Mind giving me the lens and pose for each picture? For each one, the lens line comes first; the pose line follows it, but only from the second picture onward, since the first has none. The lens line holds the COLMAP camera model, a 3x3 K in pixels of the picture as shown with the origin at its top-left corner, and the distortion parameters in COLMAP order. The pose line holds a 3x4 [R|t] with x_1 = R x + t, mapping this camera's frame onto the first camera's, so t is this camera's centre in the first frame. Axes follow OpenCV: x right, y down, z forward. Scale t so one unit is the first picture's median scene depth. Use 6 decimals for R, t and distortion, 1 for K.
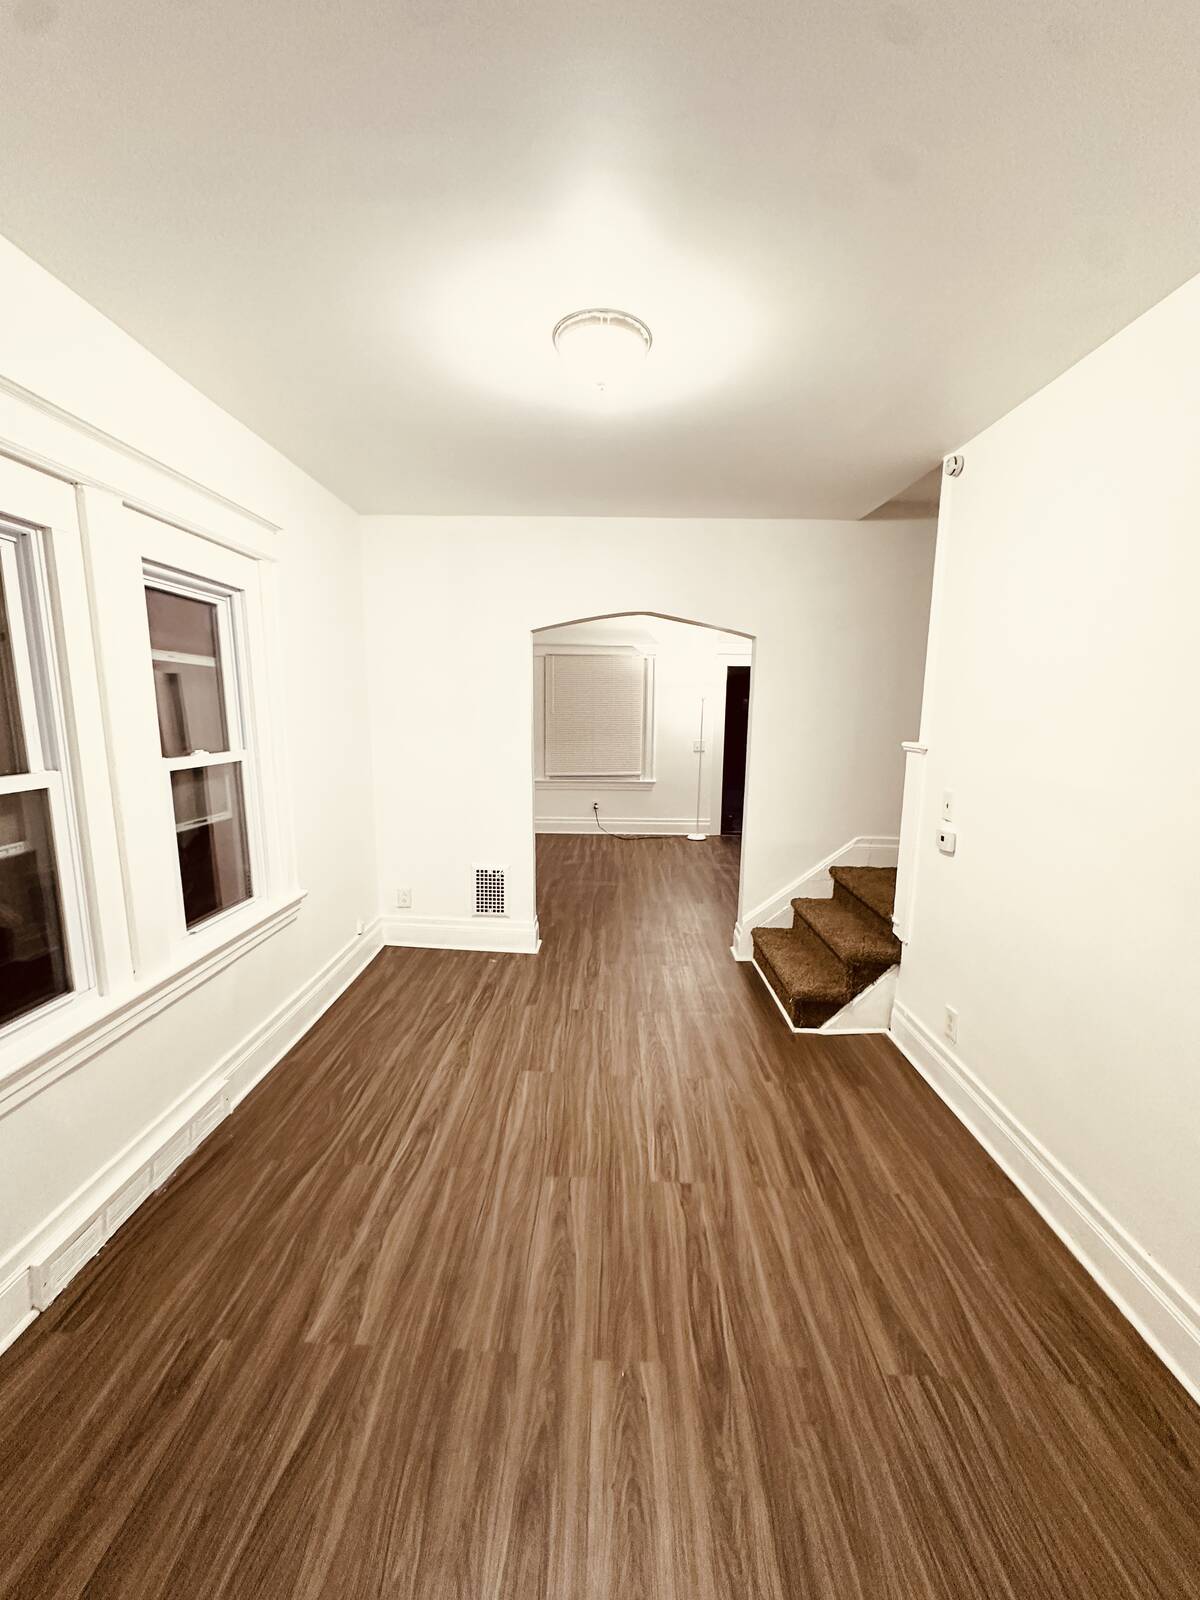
lens RADIAL K [[638.5, 0, 601.7], [0, 638.5, 799.3], [0, 0, 1]] dist [-0.000866, 0.000354]
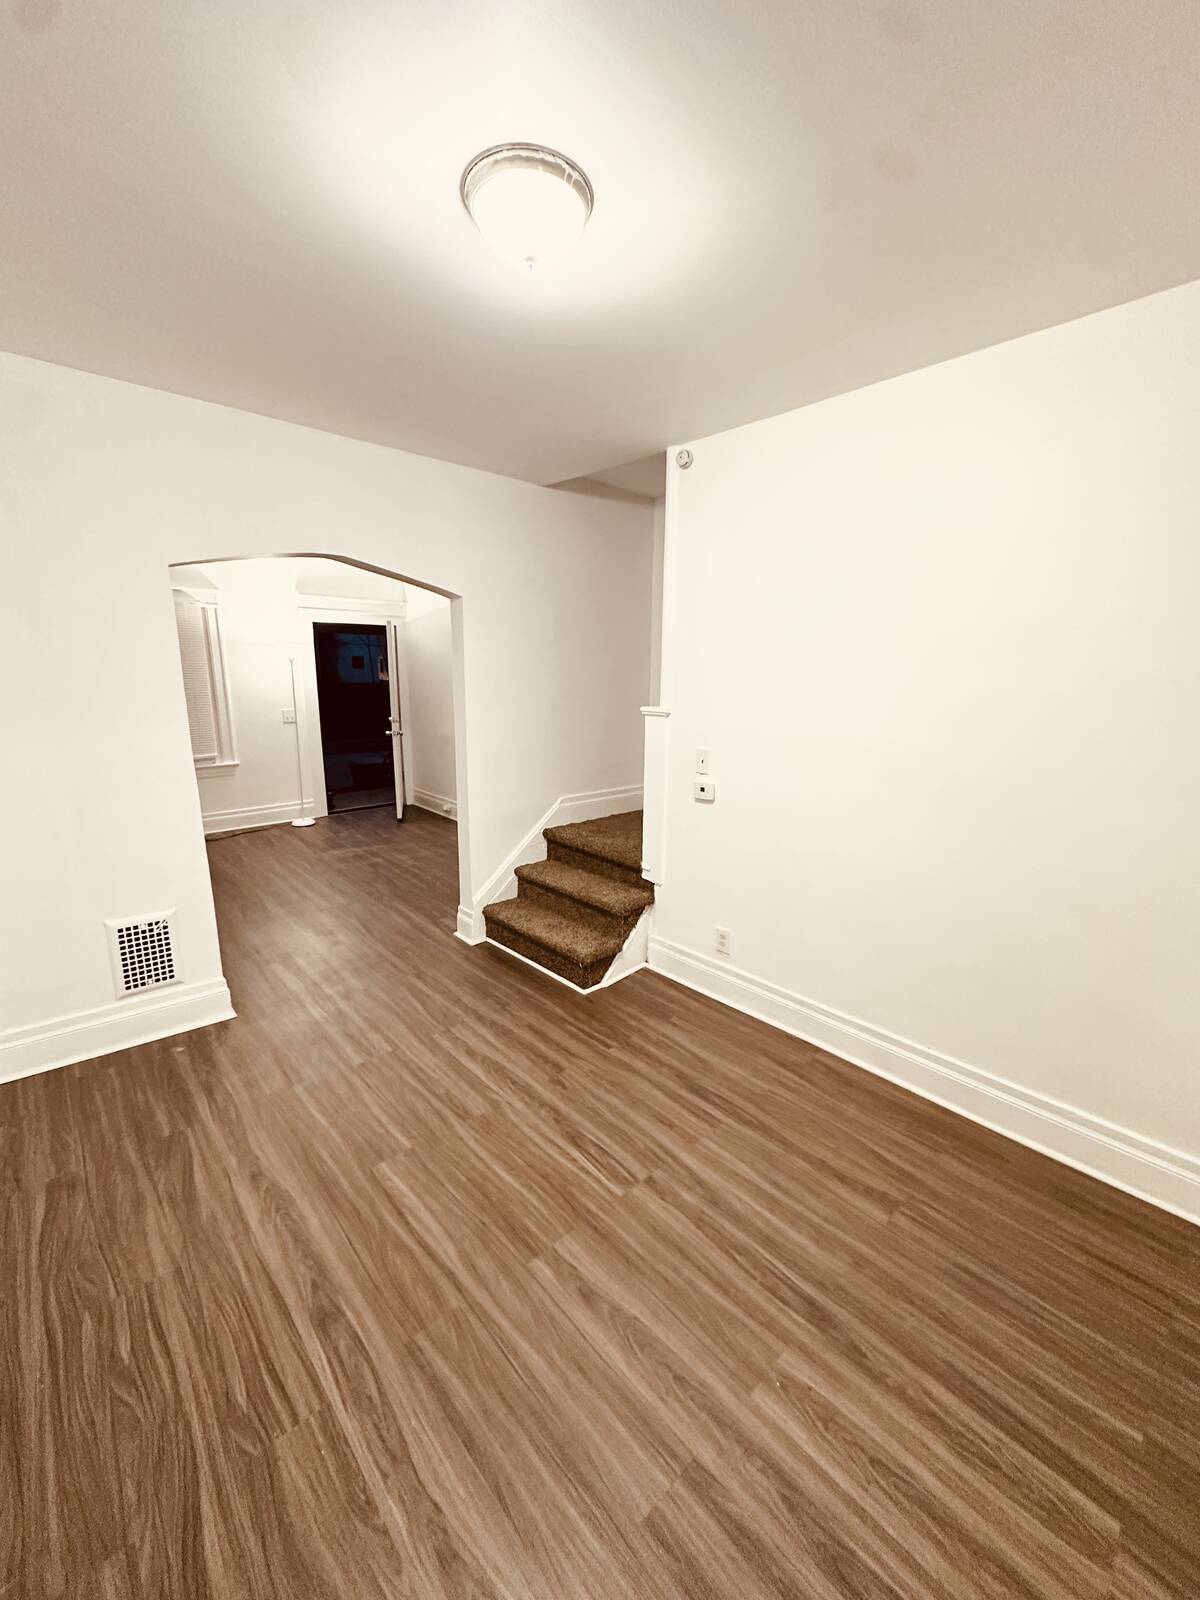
lens RADIAL K [[638.5, 0, 601.7], [0, 638.5, 799.3], [0, 0, 1]] dist [-0.000866, 0.000354]
pose [[0.724448, -0.144194, 0.674080, -0.429034], [0.099883, 0.989515, 0.104323, -0.067384], [-0.682055, -0.008247, 0.731254, 0.299589]]
